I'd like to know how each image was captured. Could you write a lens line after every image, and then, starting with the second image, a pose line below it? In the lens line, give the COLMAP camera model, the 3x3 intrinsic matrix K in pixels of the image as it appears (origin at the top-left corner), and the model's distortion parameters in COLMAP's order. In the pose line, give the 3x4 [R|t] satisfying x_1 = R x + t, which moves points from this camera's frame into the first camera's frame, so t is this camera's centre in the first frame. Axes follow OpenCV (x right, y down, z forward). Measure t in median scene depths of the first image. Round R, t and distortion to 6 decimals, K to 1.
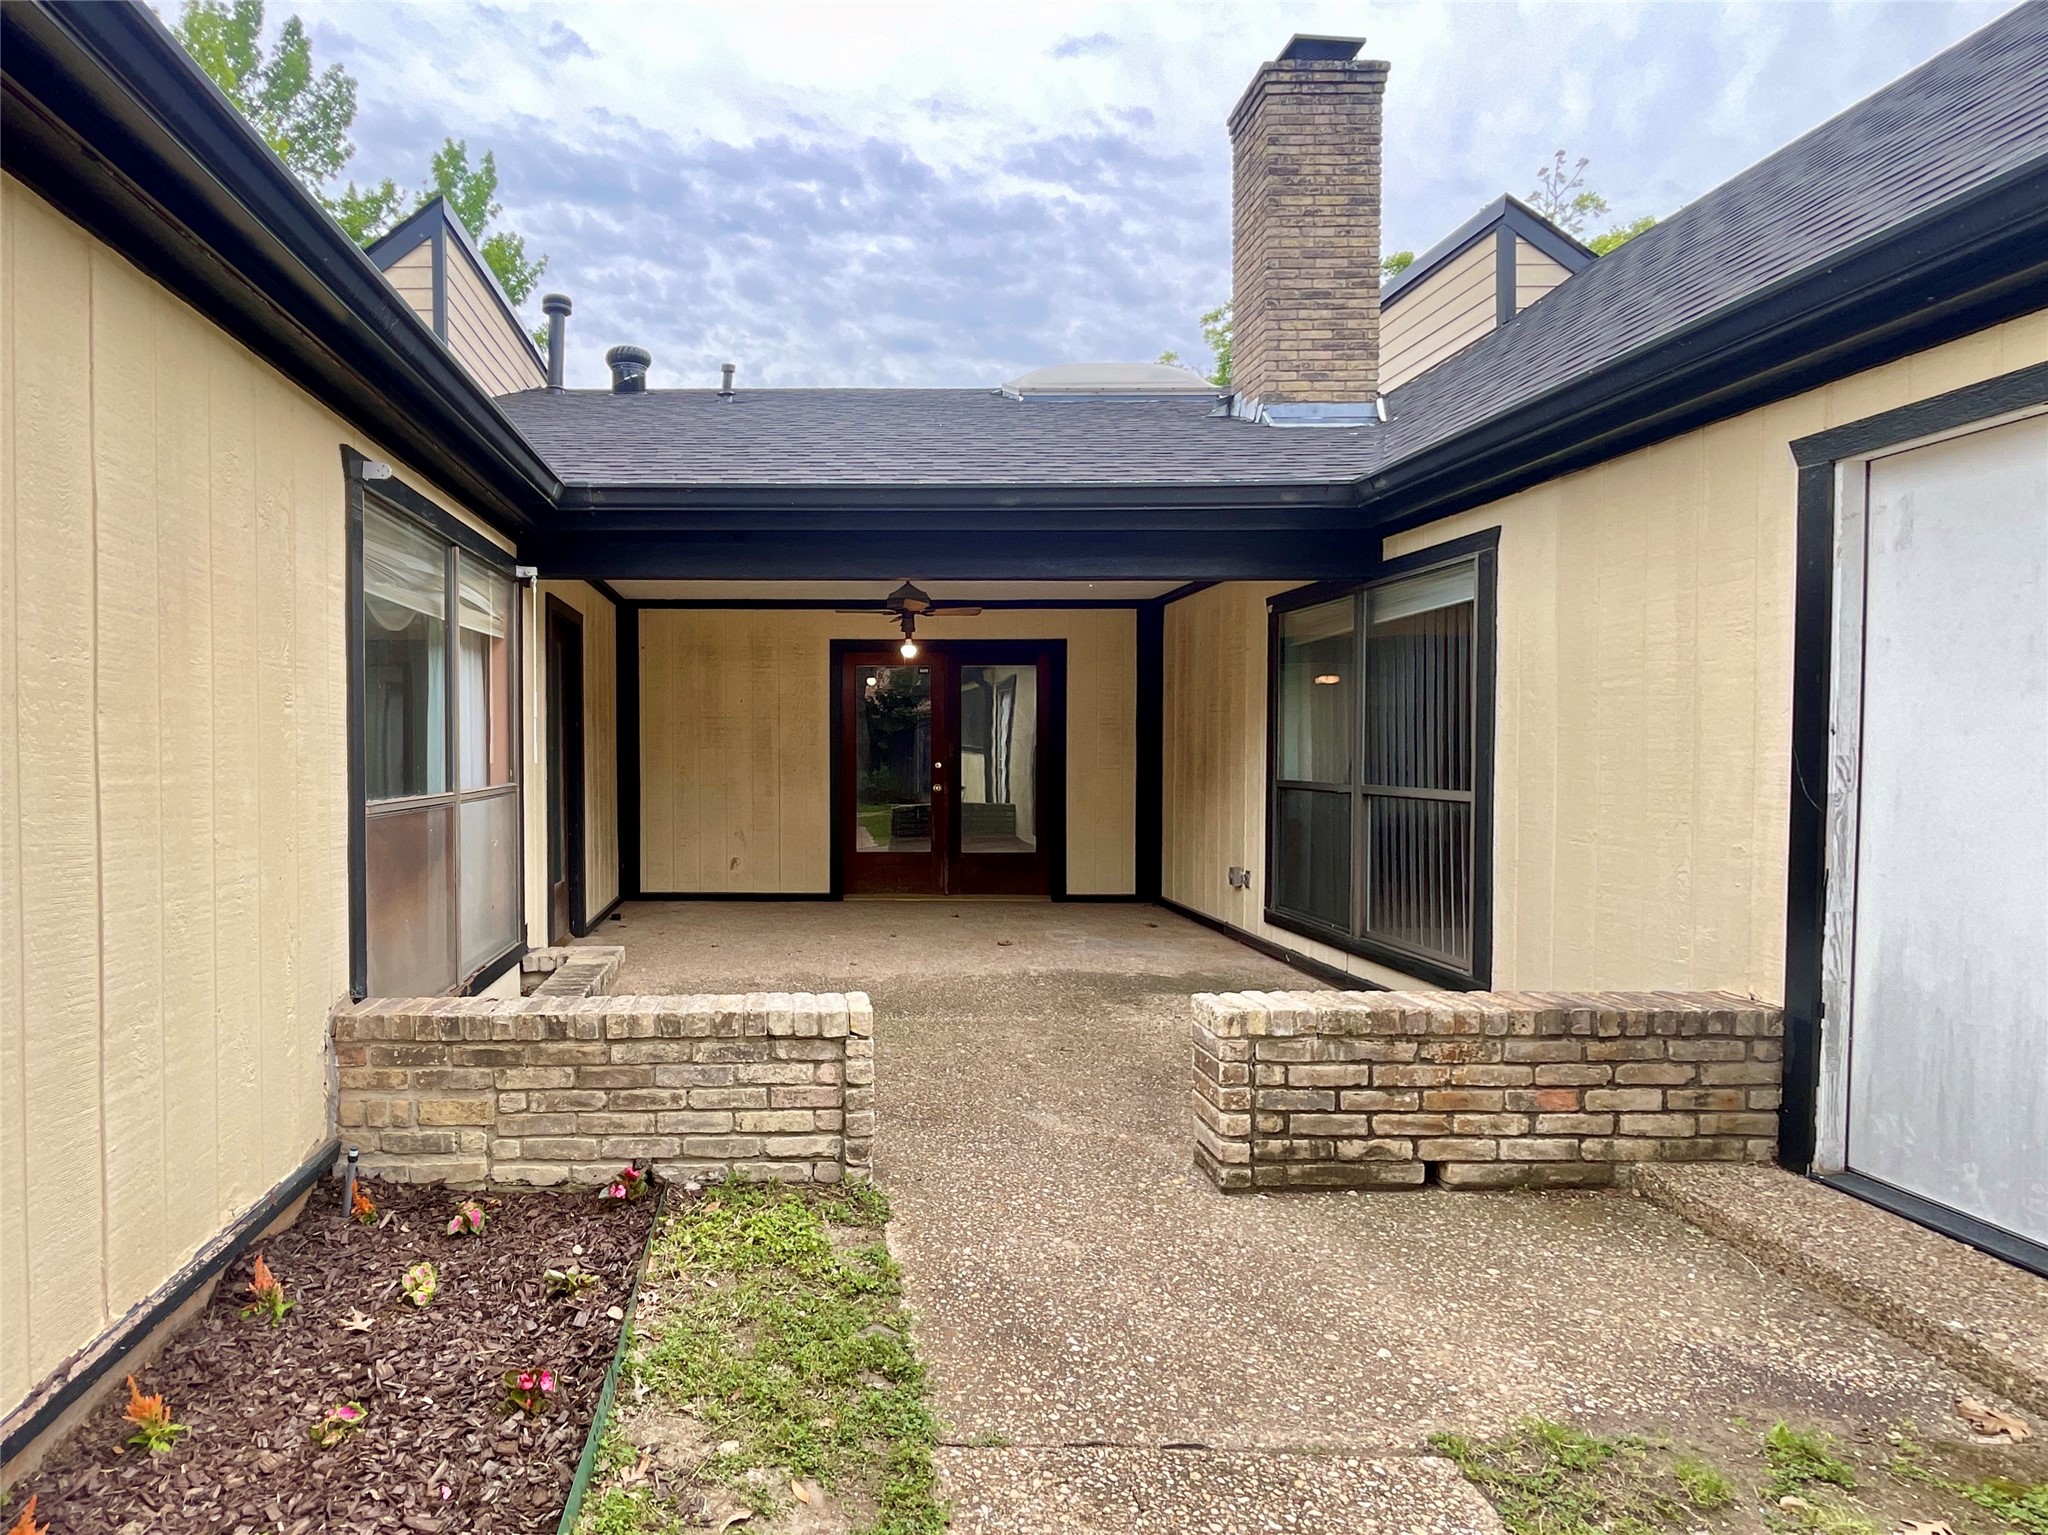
lens RADIAL K [[851.0, 0, 1029.2], [0, 851.0, 752.4], [0, 0, 1]] dist [-0.000477, -0.000557]
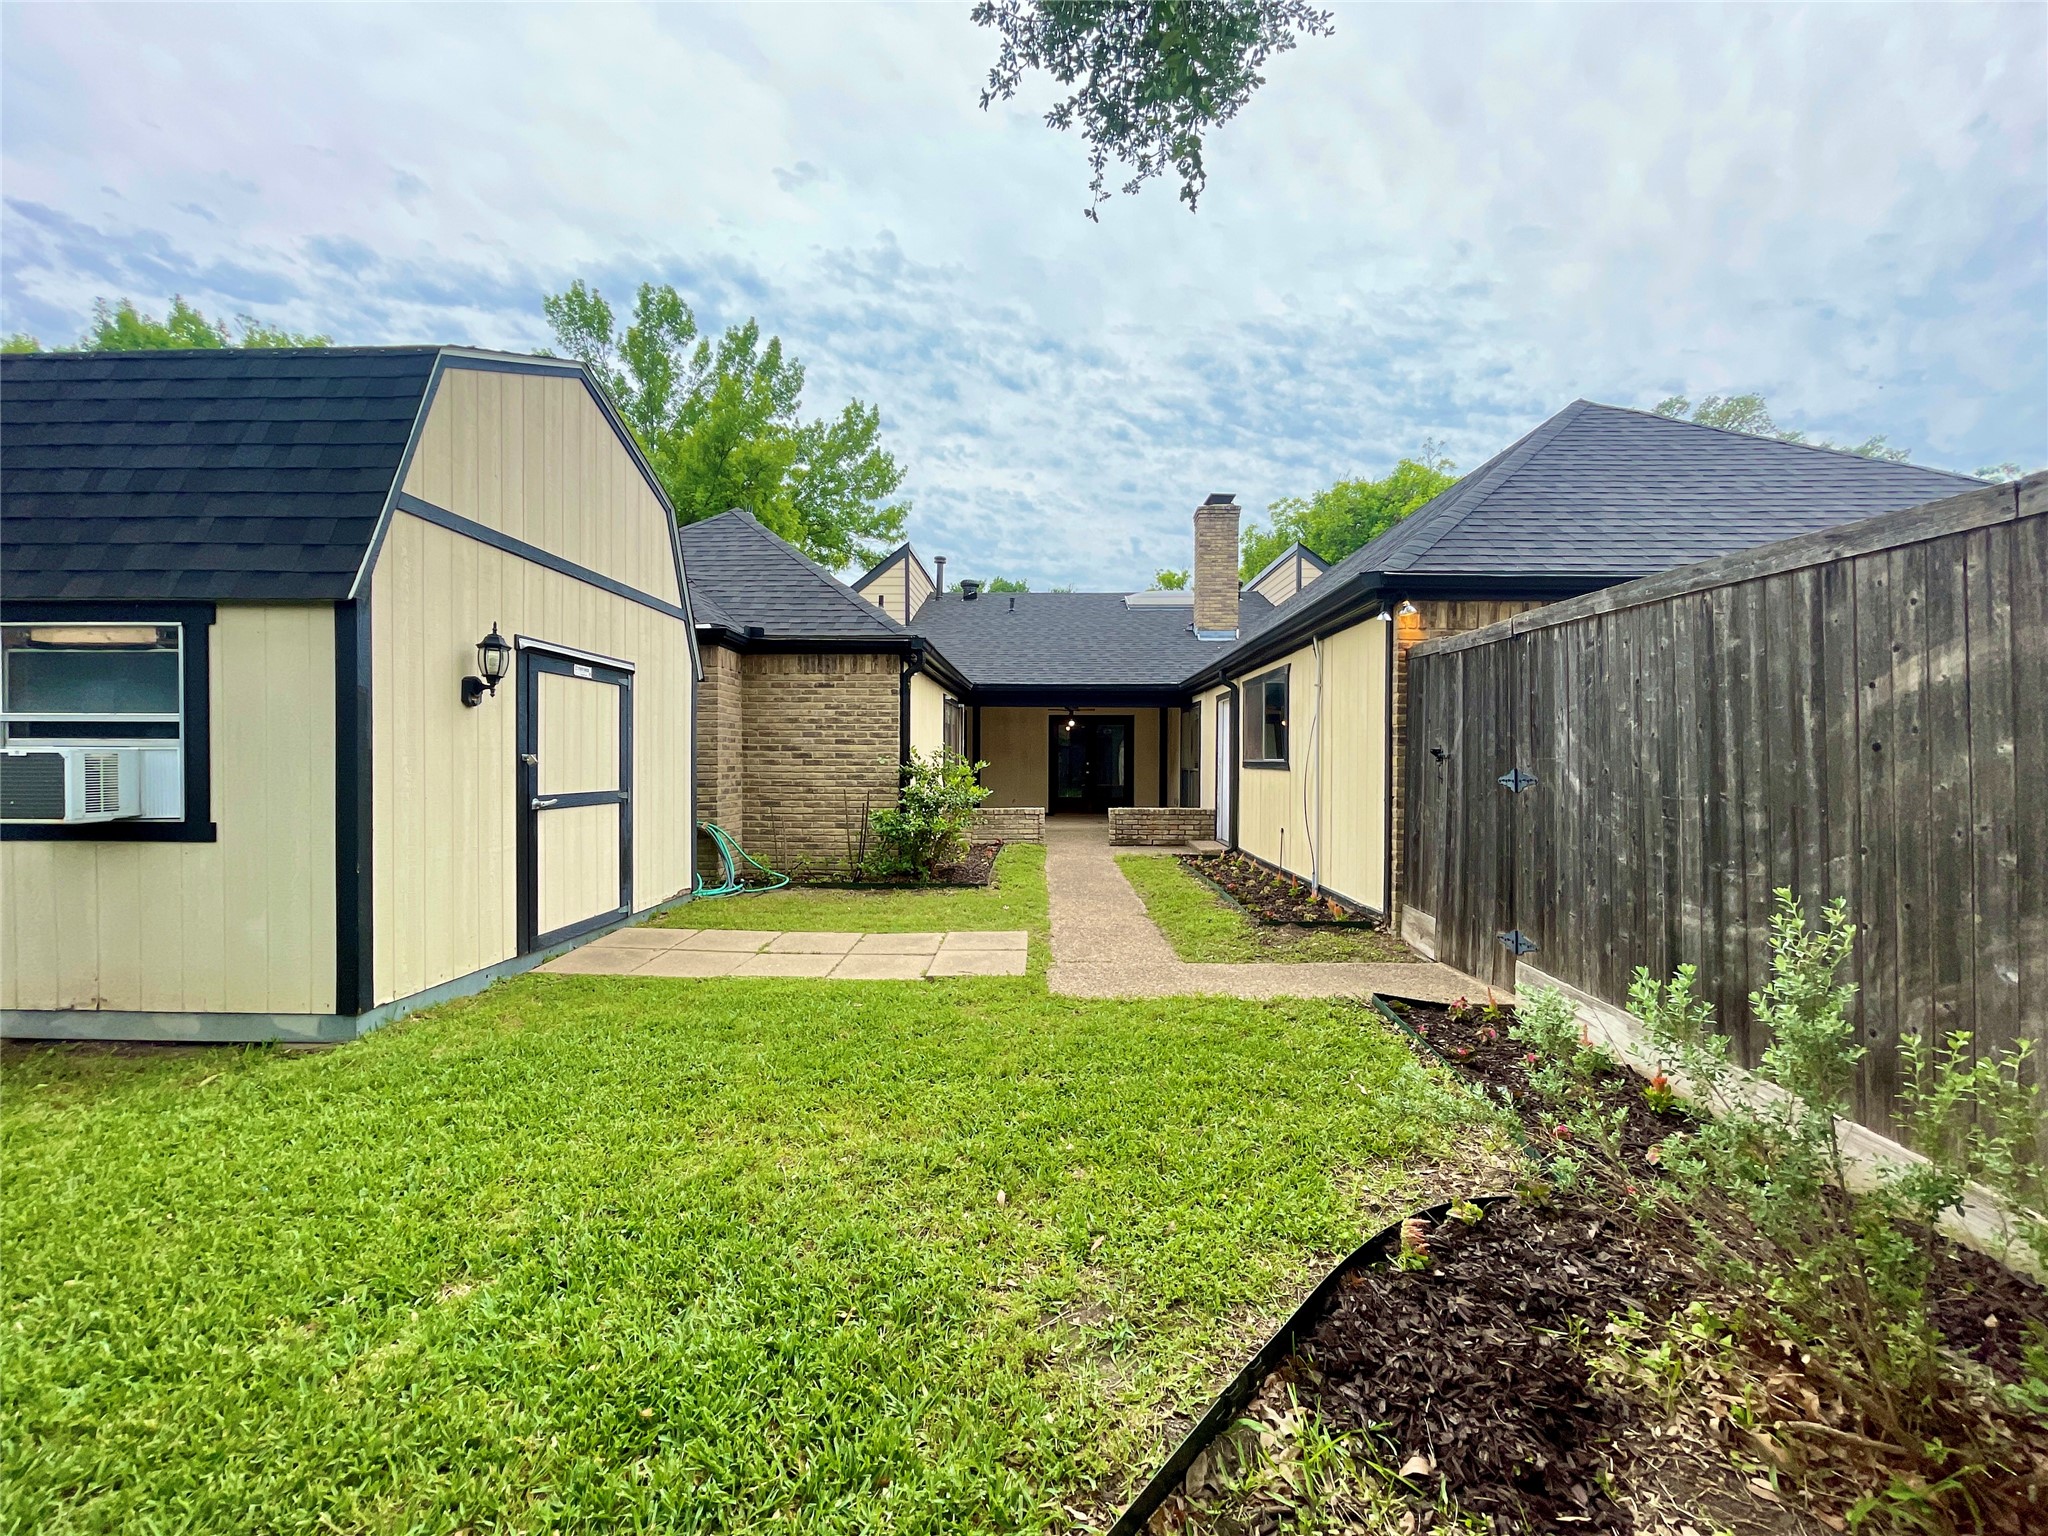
lens RADIAL K [[851.0, 0, 1029.2], [0, 851.0, 752.9], [0, 0, 1]] dist [-0.000477, -0.000557]
pose [[0.954560, 0.005009, -0.297975, 0.500933], [-0.006298, 0.999975, -0.003366, 0.000201], [0.297951, 0.005089, 0.954568, -1.550948]]
